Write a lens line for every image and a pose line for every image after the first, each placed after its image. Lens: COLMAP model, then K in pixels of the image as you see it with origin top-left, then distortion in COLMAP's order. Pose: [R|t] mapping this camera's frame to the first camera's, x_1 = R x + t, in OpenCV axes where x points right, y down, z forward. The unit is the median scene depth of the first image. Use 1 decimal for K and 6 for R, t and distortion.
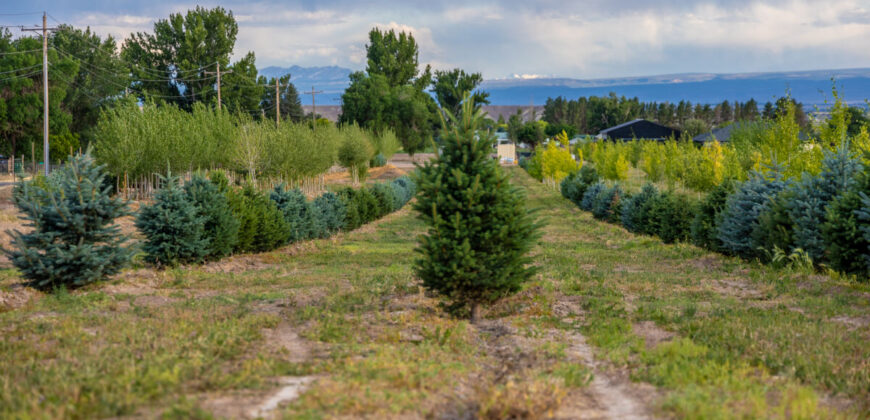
lens RADIAL K [[2717.6, 0, 435.0], [0, 2717.6, 209.9], [0, 0, 1]] dist [-0.086267, 0.000000]
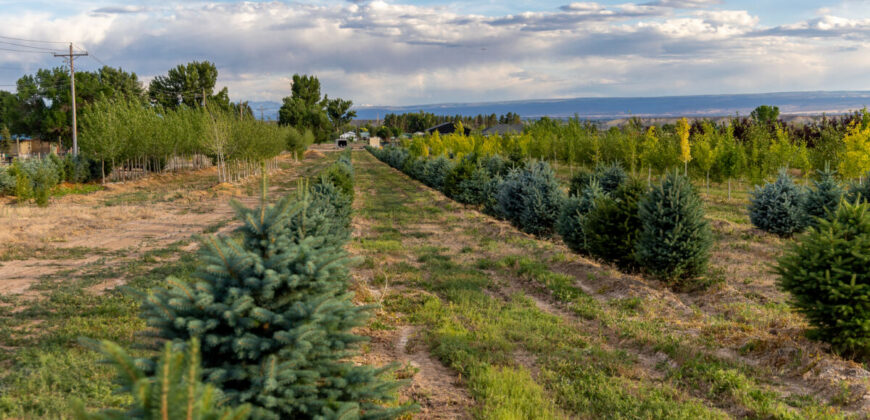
lens RADIAL K [[1218.6, 0, 435.6], [0, 1218.6, 208.8], [0, 0, 1]] dist [0.009945, 0.000000]
pose [[0.995098, -0.018842, 0.097087, -0.010175], [0.015799, 0.999363, 0.032013, -0.002510], [-0.097628, -0.030322, 0.994761, 0.194101]]
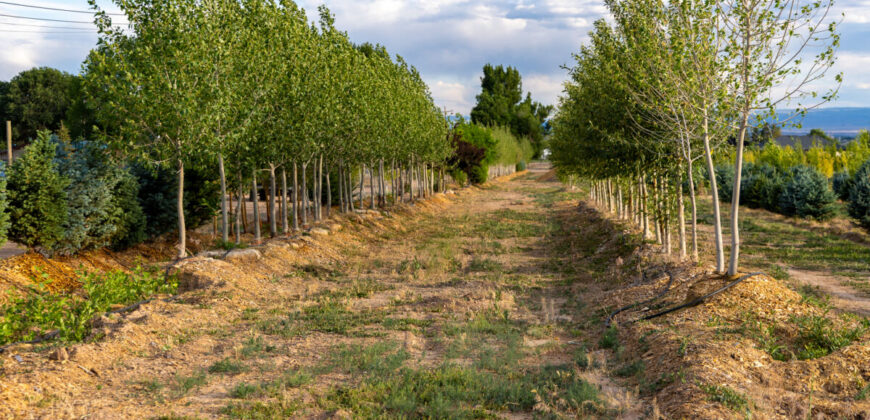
lens RADIAL K [[1554.3, 0, 435.1], [0, 1554.3, 209.6], [0, 0, 1]] dist [0.012663, 0.000000]
pose [[0.999676, -0.004992, -0.024956, -0.037827], [0.005118, 0.999974, 0.004981, -0.003574], [0.024931, -0.005107, 0.999676, 0.365417]]
